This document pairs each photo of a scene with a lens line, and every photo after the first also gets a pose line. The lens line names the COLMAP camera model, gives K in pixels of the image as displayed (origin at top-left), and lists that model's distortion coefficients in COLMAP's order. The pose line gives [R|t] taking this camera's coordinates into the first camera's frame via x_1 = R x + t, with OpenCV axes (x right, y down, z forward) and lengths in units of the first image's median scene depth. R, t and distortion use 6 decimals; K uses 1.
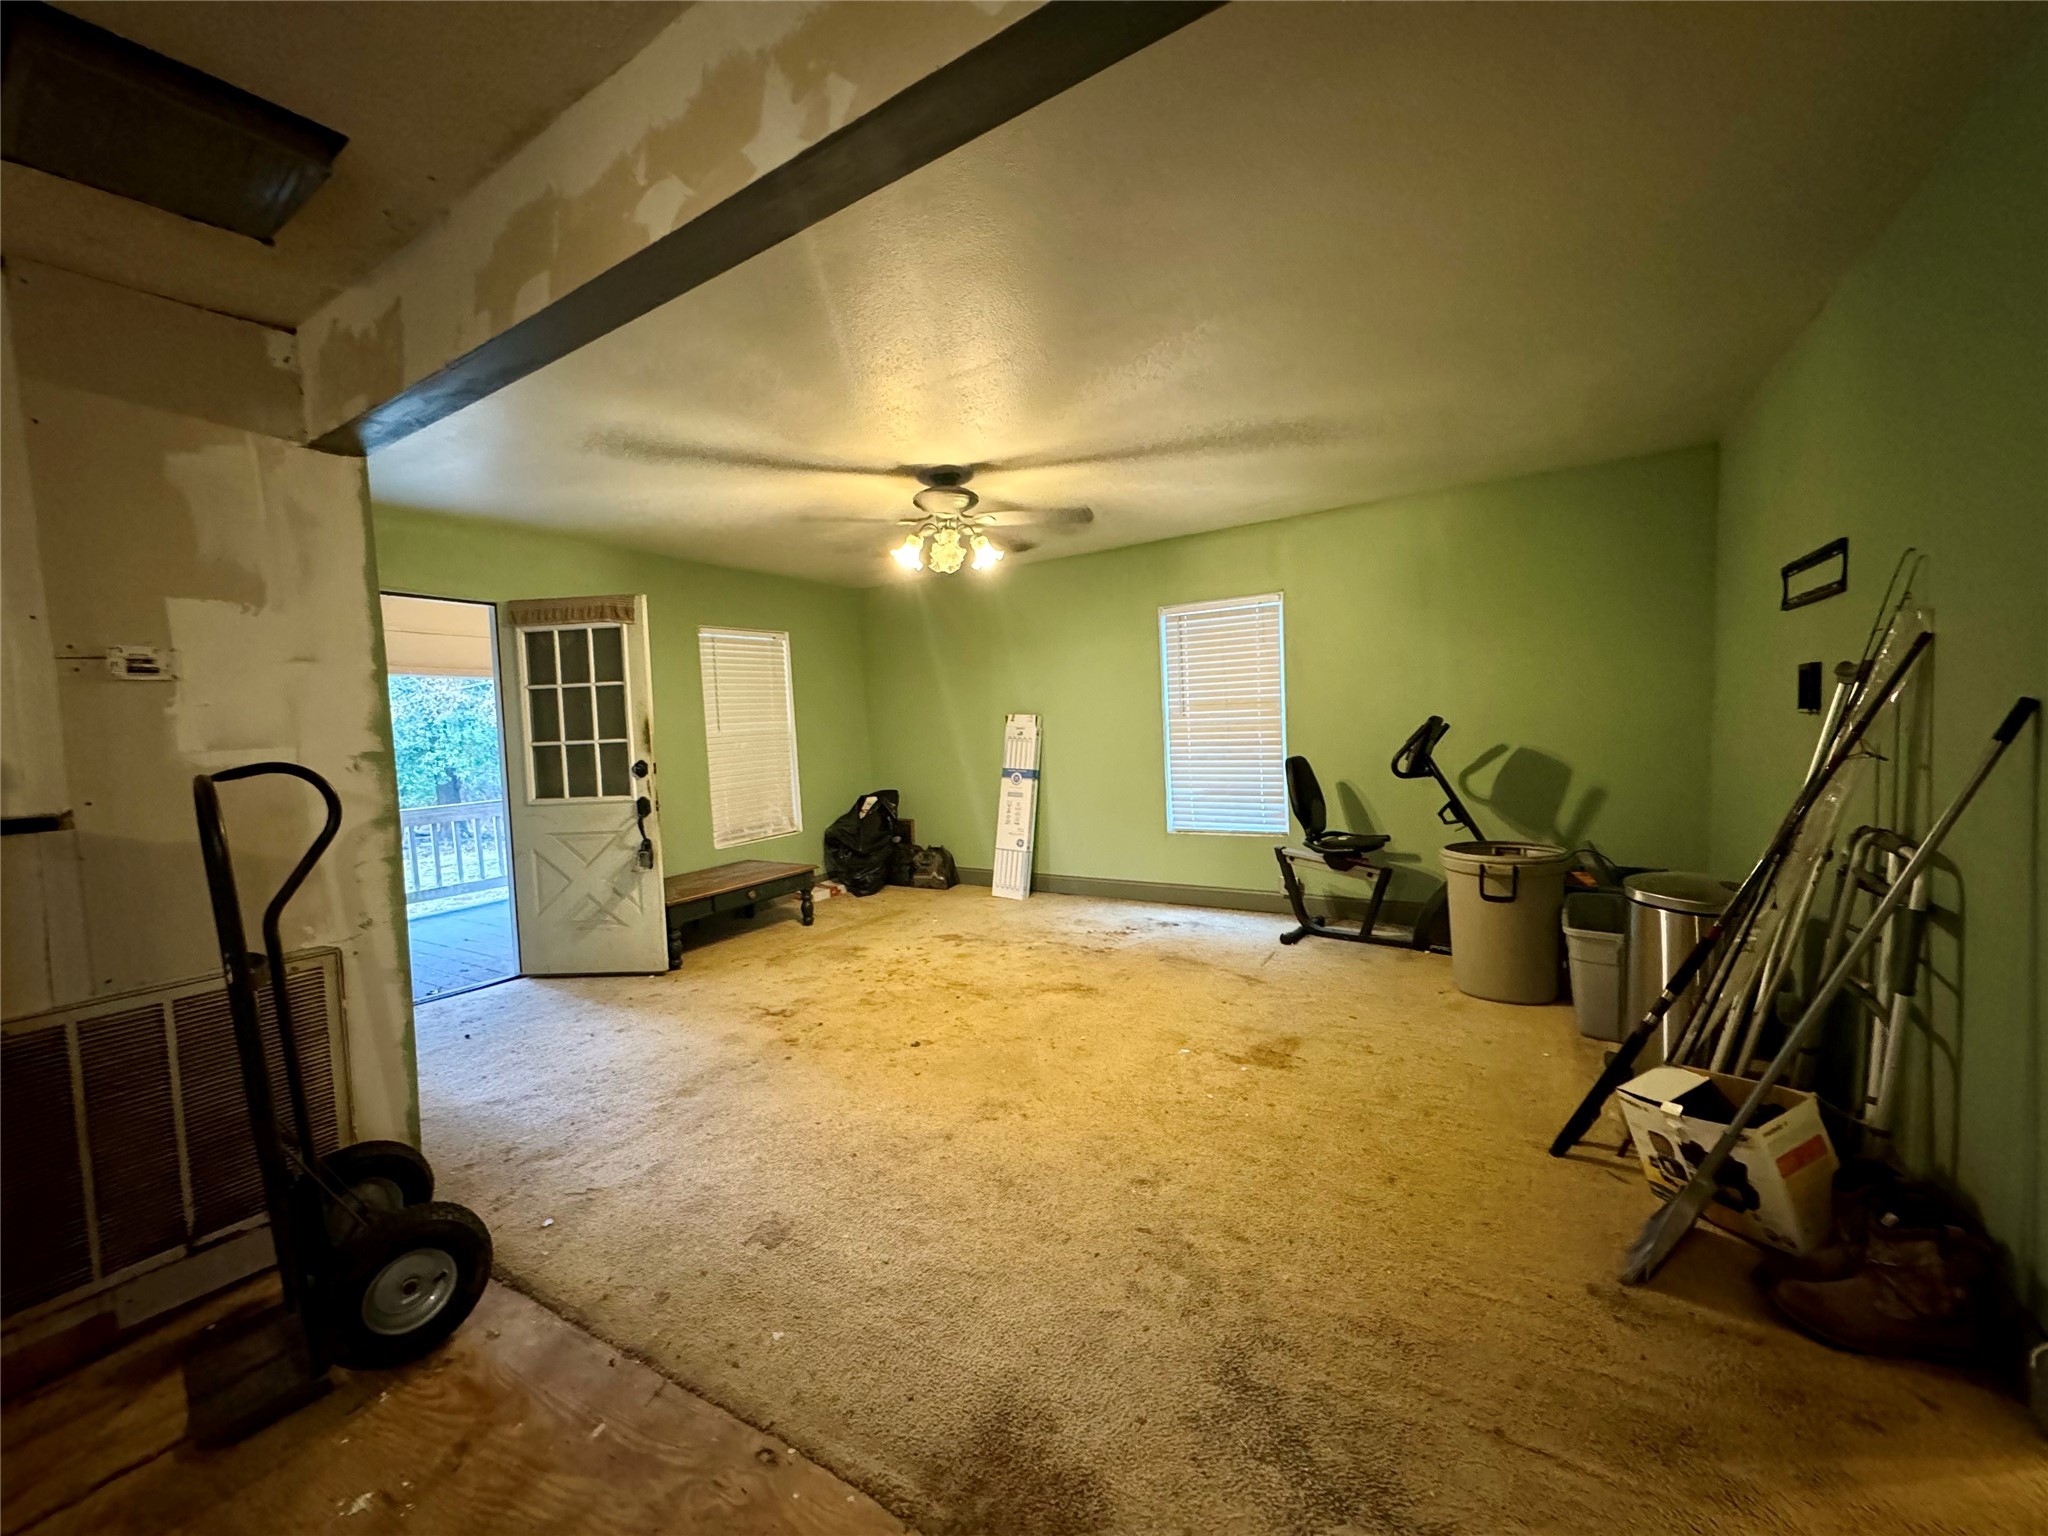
lens RADIAL K [[818.4, 0, 1013.8], [0, 818.4, 770.8], [0, 0, 1]] dist [0.000209, -0.000029]
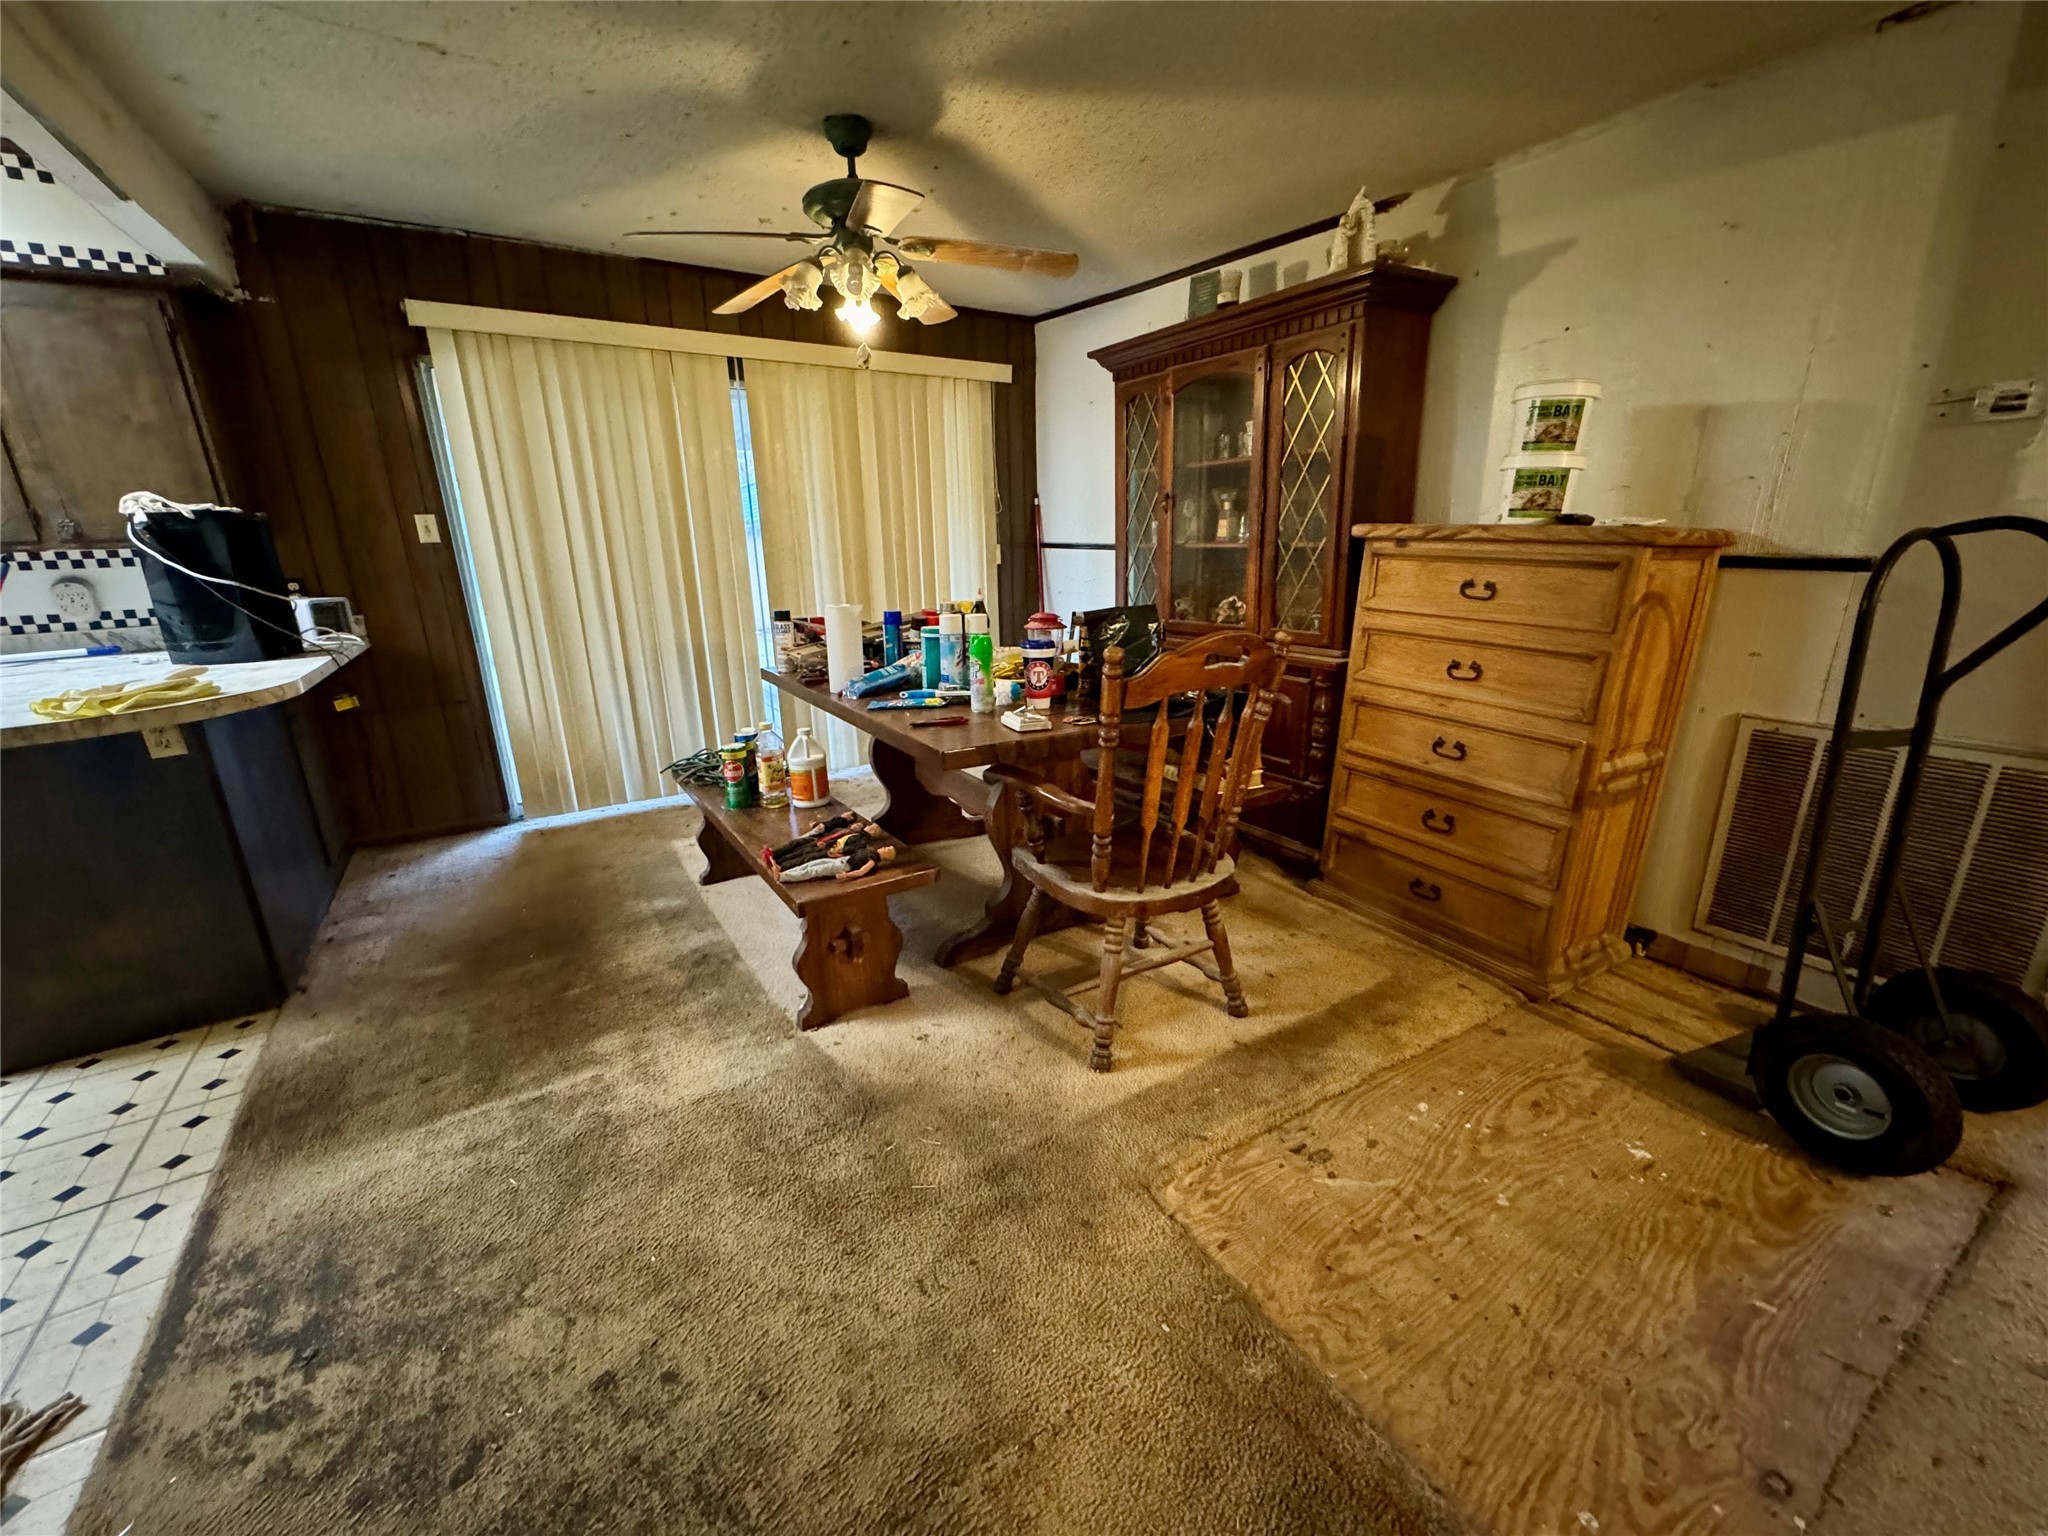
lens RADIAL K [[815.9, 0, 1024.0], [0, 815.9, 768.0], [0, 0, 1]] dist [-0.000532, -0.000899]
pose [[-0.442748, 0.298704, -0.845429, 0.182071], [-0.017605, 0.939802, 0.341266, -0.017284], [0.896473, 0.165979, -0.410837, 0.227144]]
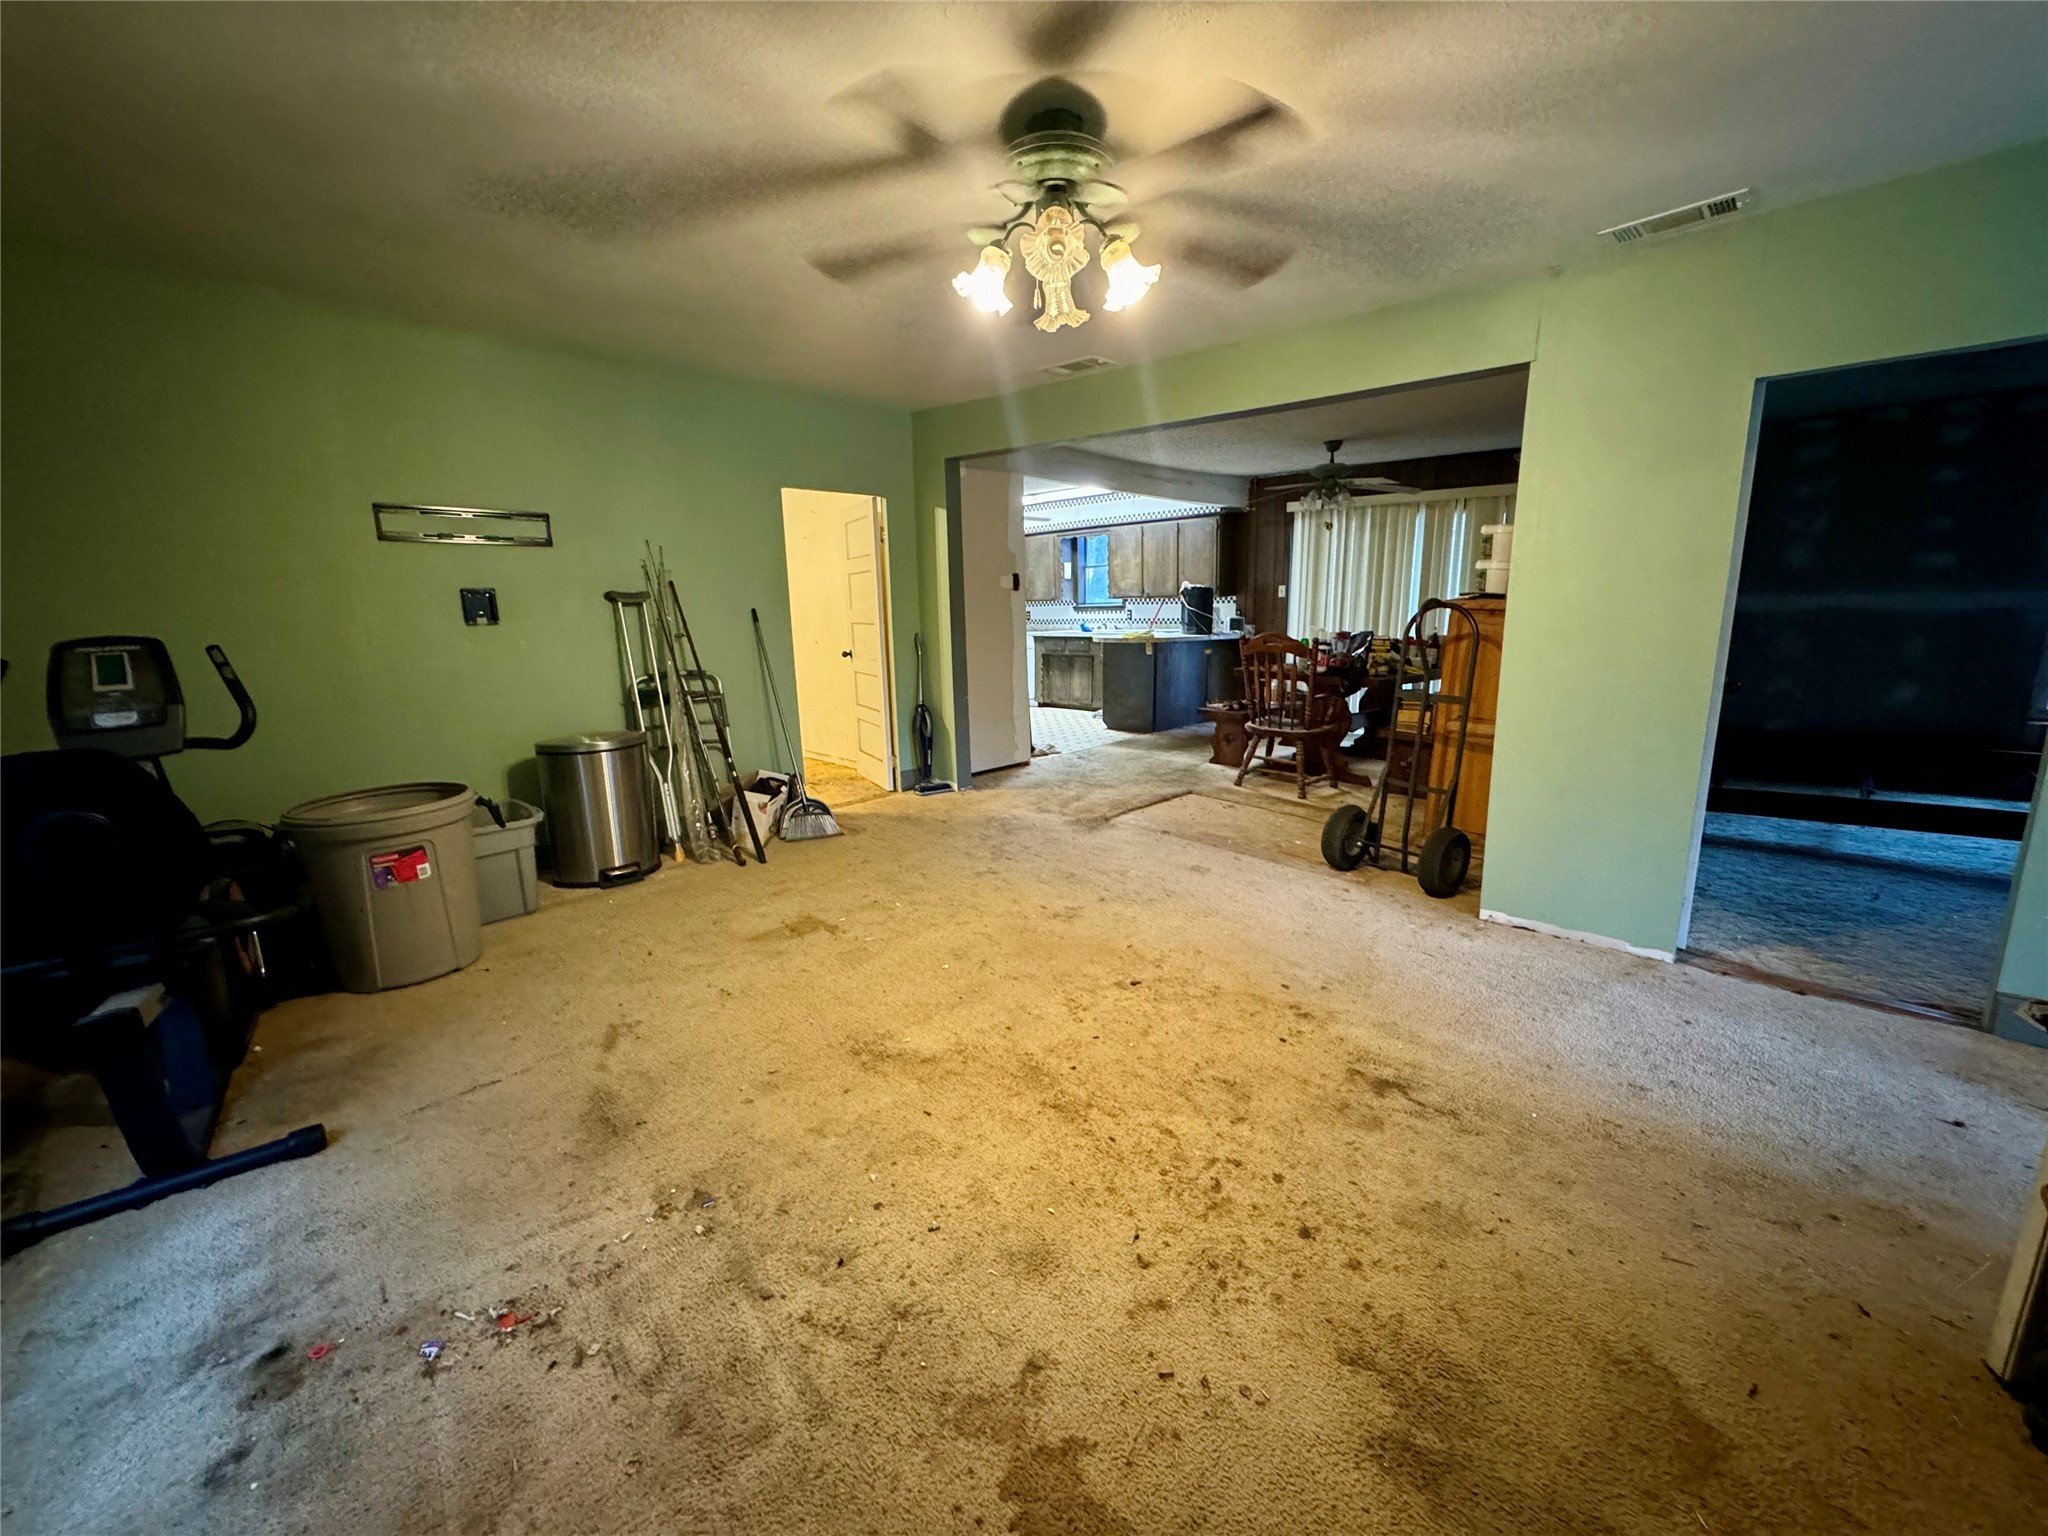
lens RADIAL K [[815.9, 0, 1024.0], [0, 815.9, 768.0], [0, 0, 1]] dist [-0.000532, -0.000899]
pose [[-0.978357, 0.013919, 0.206454, -0.178102], [0.067162, 0.965079, 0.253204, -0.097285], [-0.195720, 0.261590, -0.945127, 1.701030]]
